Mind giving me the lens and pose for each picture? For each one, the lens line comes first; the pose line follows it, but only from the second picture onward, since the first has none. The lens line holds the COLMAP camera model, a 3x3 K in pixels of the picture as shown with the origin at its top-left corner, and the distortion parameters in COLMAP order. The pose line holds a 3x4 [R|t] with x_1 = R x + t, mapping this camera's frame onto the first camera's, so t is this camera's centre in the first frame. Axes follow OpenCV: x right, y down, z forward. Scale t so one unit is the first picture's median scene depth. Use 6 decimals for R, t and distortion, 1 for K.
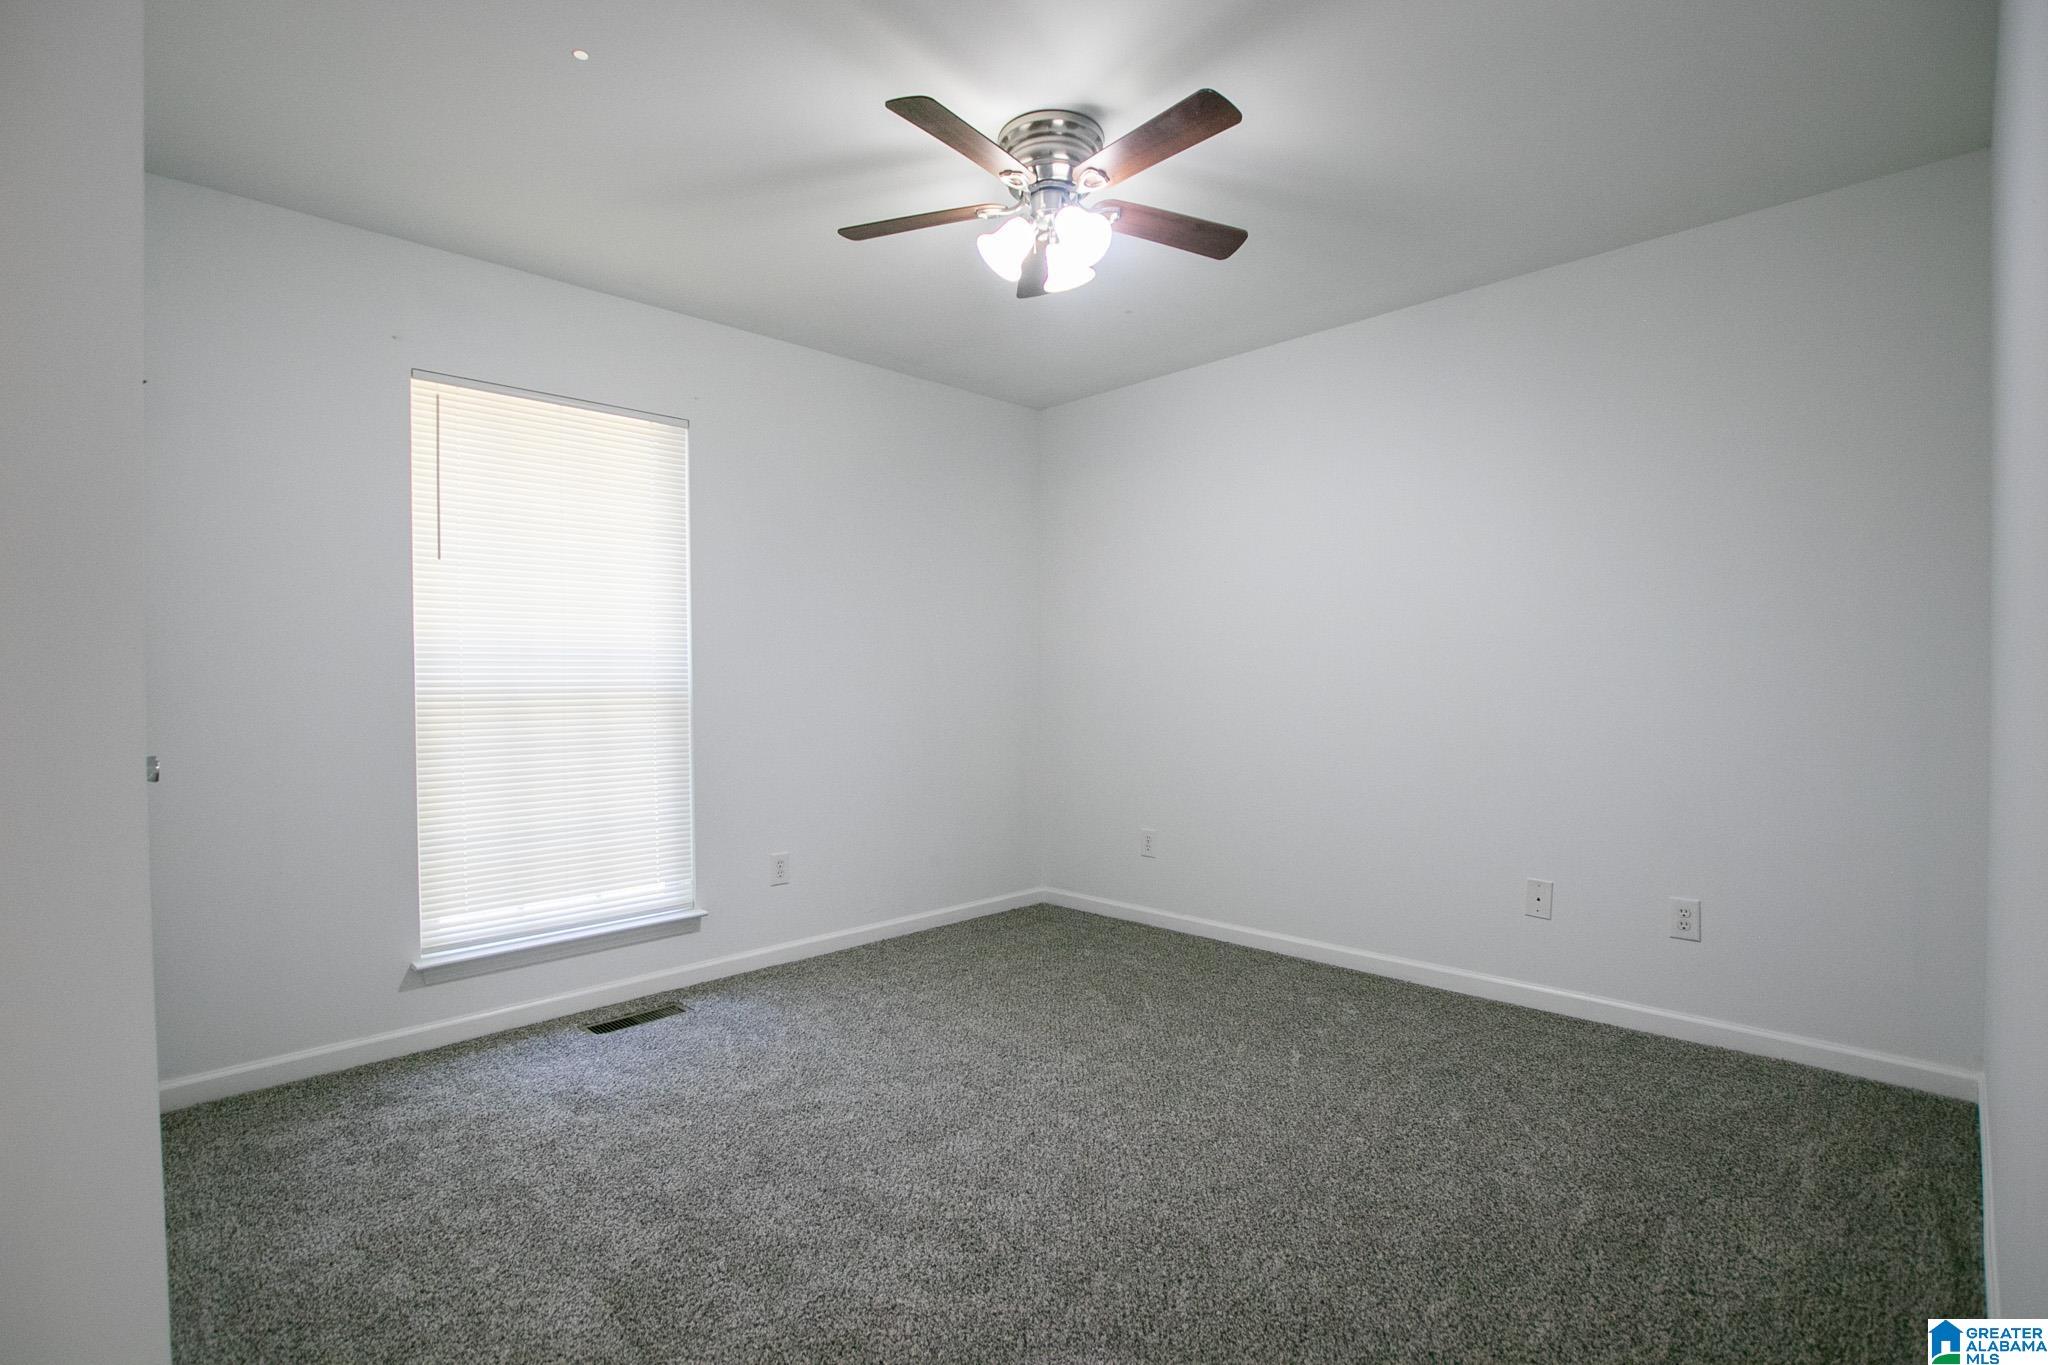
lens RADIAL K [[941.4, 0, 1010.3], [0, 941.4, 692.1], [0, 0, 1]] dist [-0.037060, 0.000007]
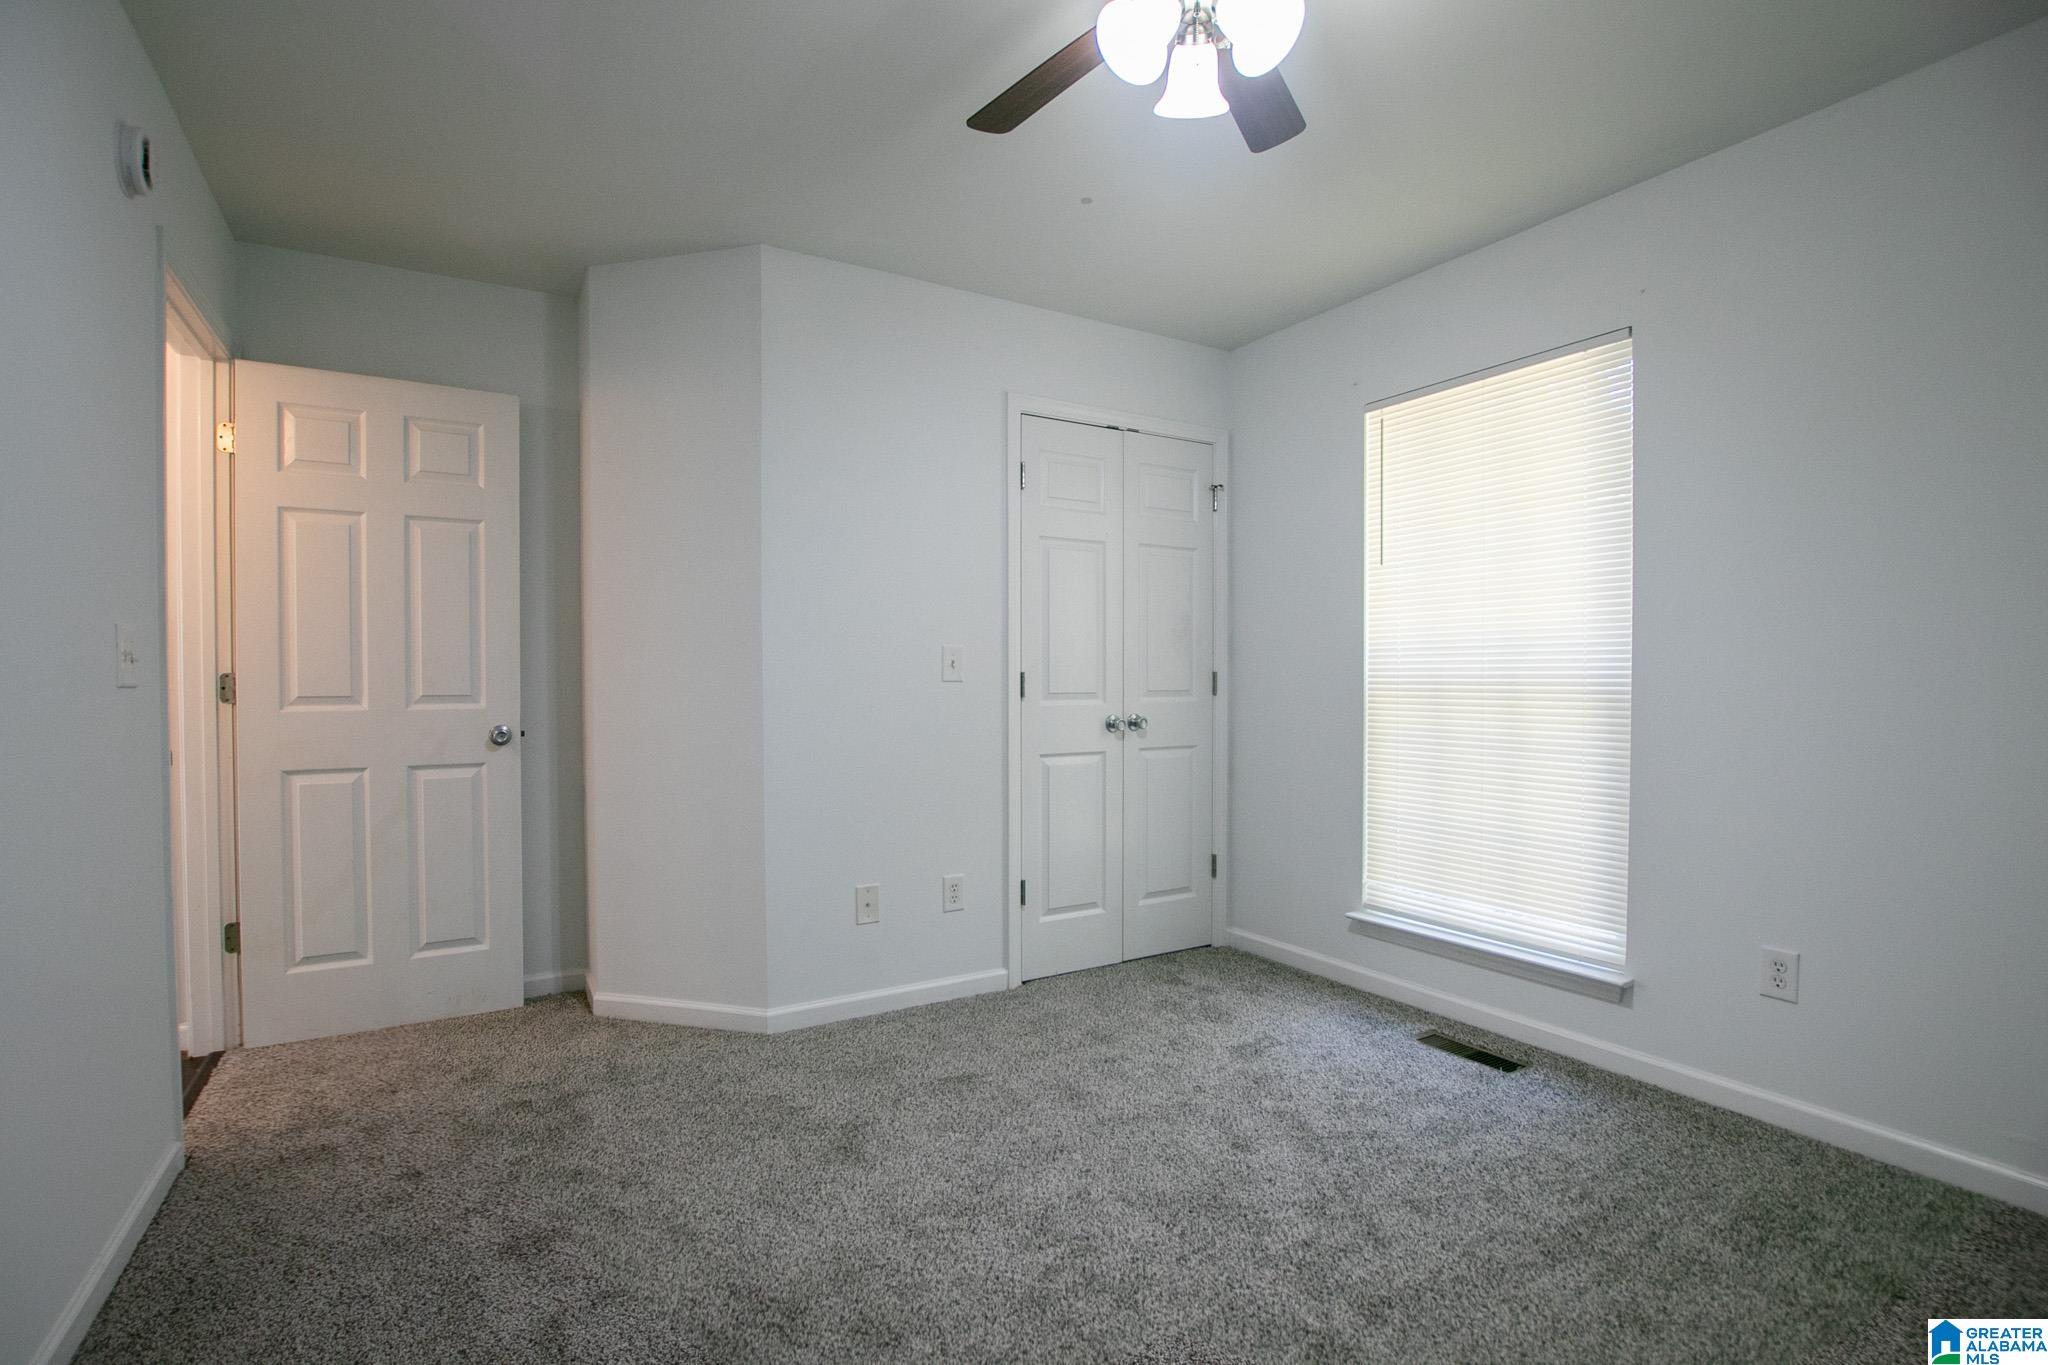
lens RADIAL K [[941.4, 0, 1010.3], [0, 941.4, 692.1], [0, 0, 1]] dist [-0.037060, 0.000007]
pose [[-0.234295, 0.021958, -0.971918, 0.593810], [-0.011416, 0.999614, 0.025336, -0.011617], [0.972099, 0.017032, -0.233954, 0.821494]]
